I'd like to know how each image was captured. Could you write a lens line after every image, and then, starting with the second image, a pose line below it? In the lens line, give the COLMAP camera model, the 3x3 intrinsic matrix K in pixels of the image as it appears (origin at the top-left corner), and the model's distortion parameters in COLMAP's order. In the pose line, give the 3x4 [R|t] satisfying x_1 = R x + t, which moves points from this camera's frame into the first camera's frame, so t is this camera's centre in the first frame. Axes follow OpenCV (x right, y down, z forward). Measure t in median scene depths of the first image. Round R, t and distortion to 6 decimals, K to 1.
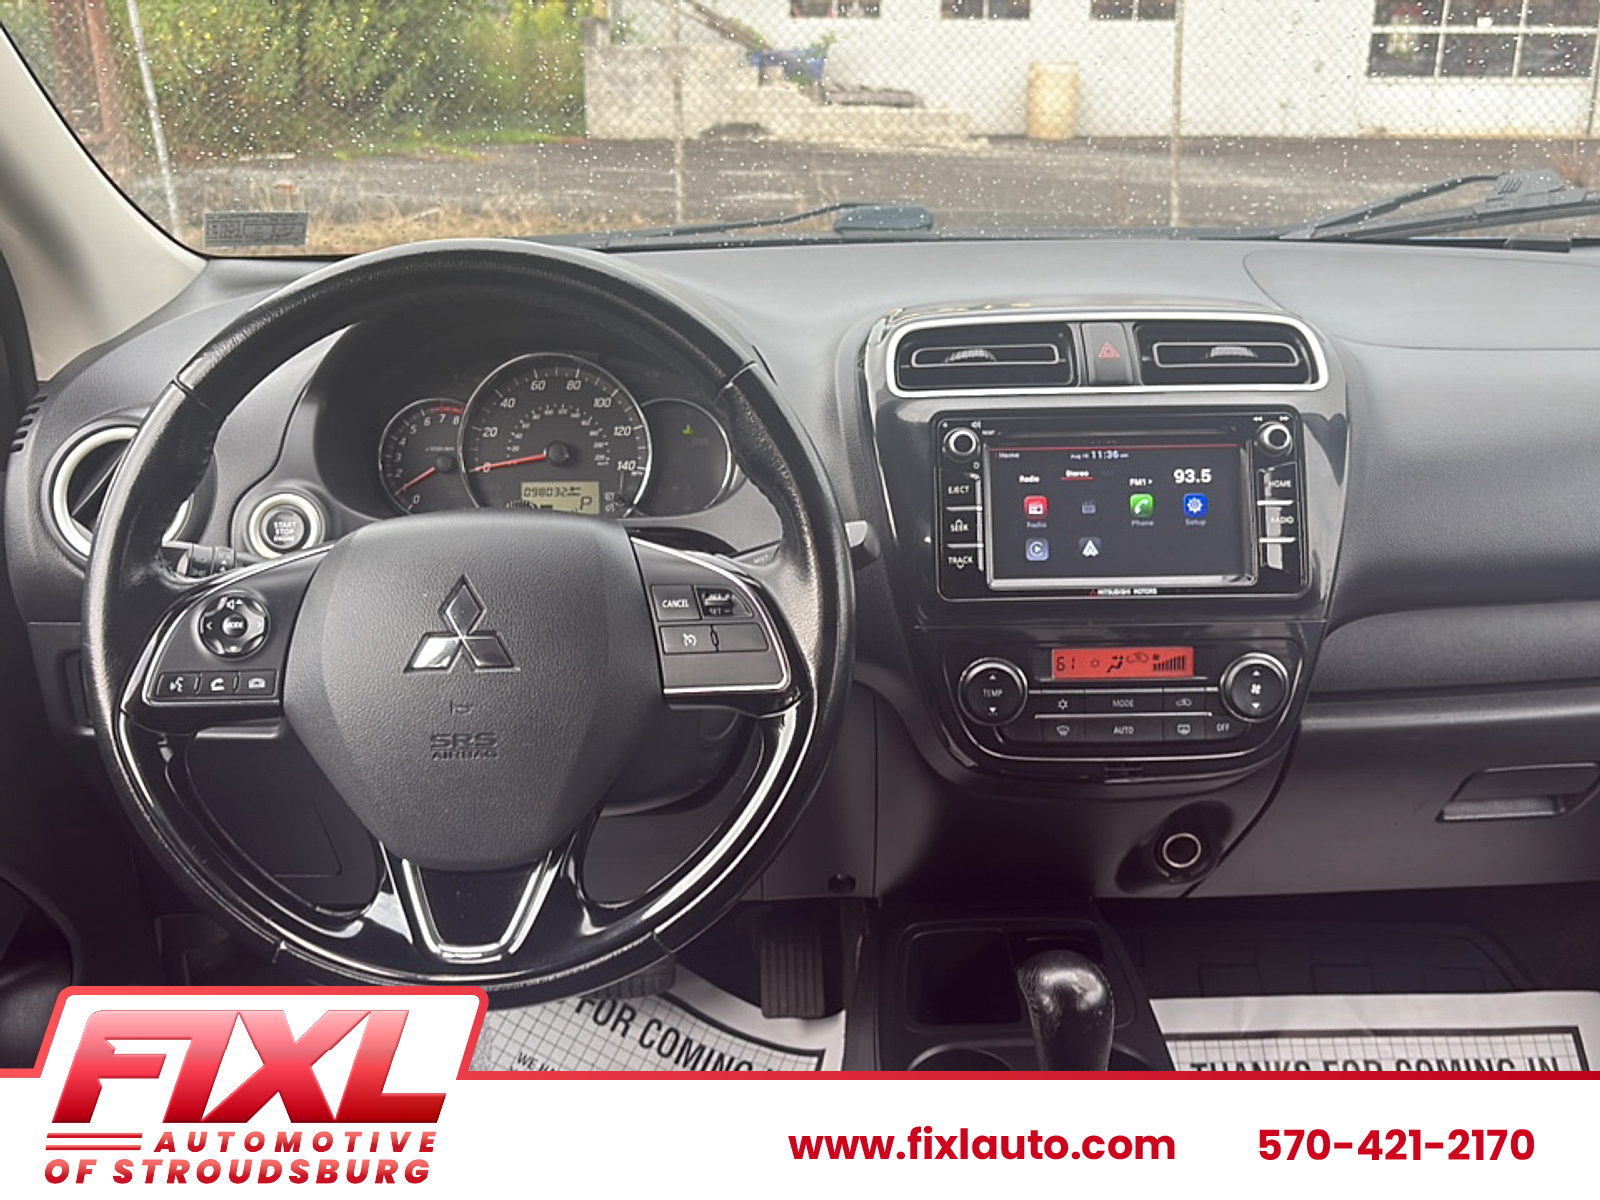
lens RADIAL K [[1213.1, 0, 796.0], [0, 1213.1, 598.1], [0, 0, 1]] dist [0.005296, -0.069764]
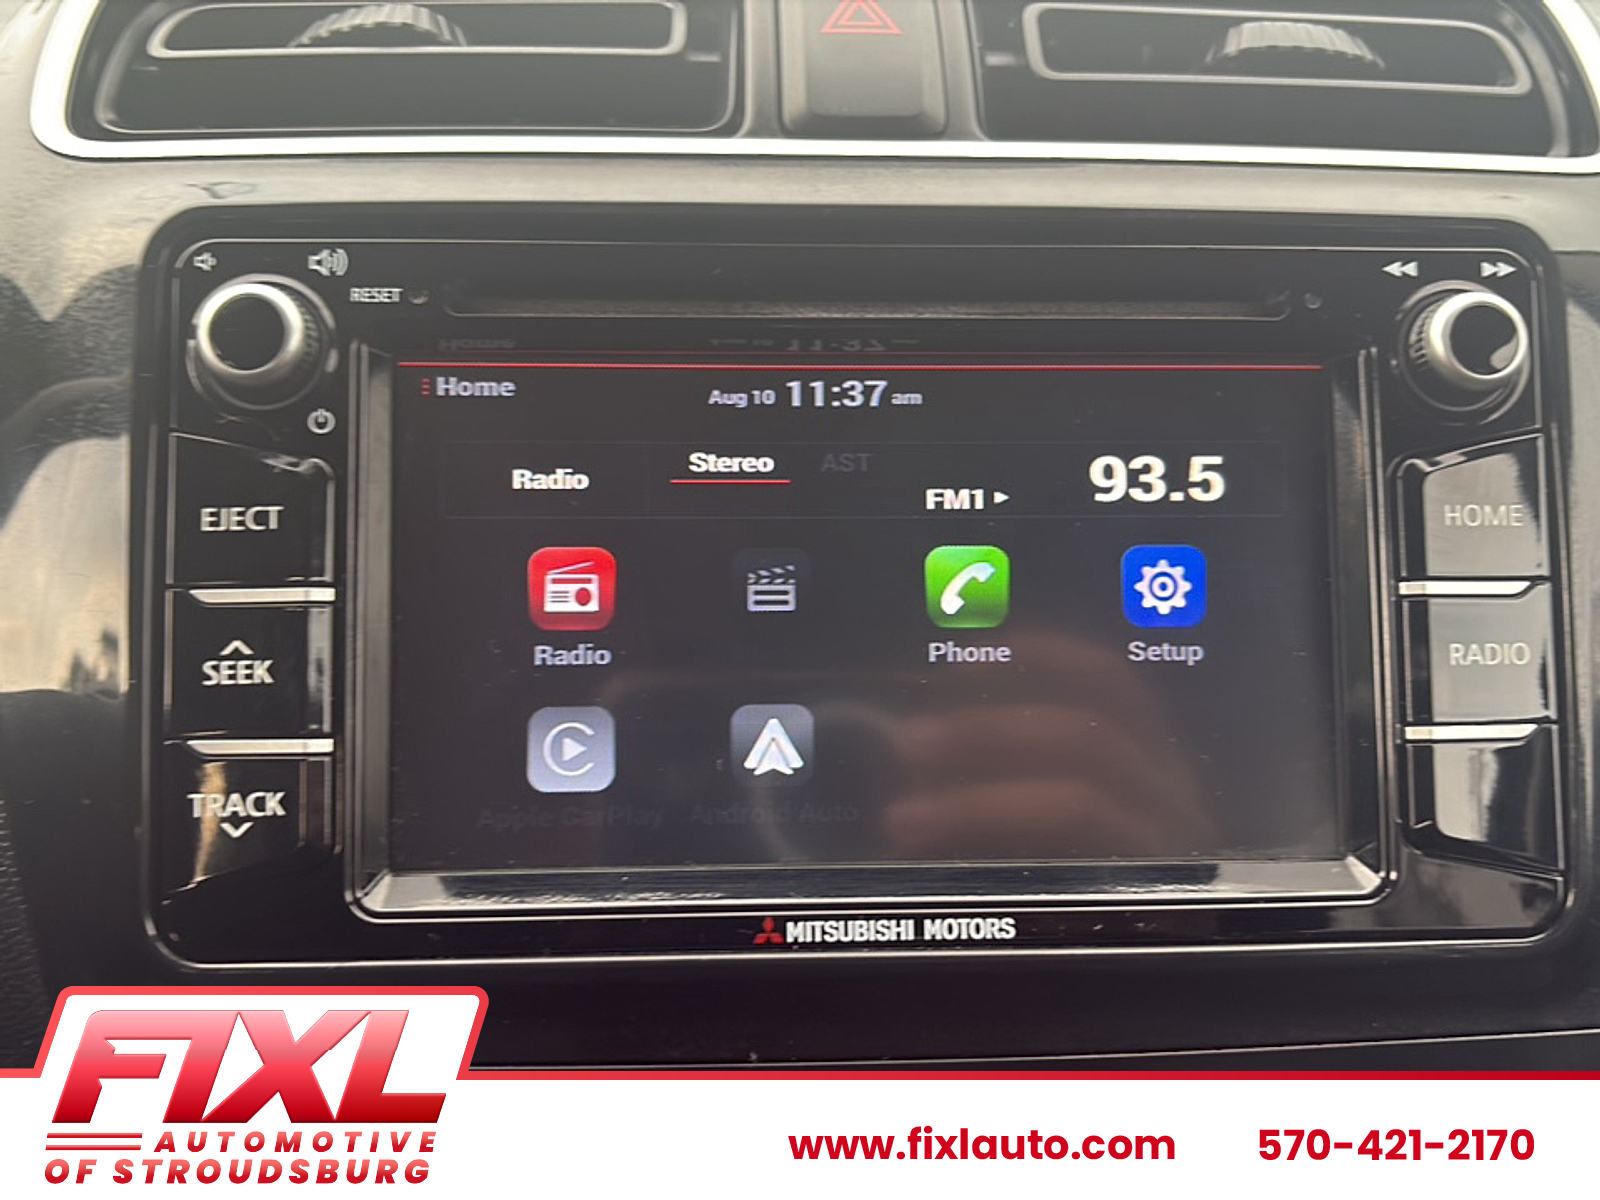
lens RADIAL K [[1257.3, 0, 800.0], [0, 1257.3, 600.0], [0, 0, 1]] dist [0.007365, 0.011062]
pose [[0.997609, 0.010364, 0.068323, 0.227690], [-0.011198, 0.999867, 0.011842, -0.075744], [-0.068191, -0.012579, 0.997593, 0.721996]]
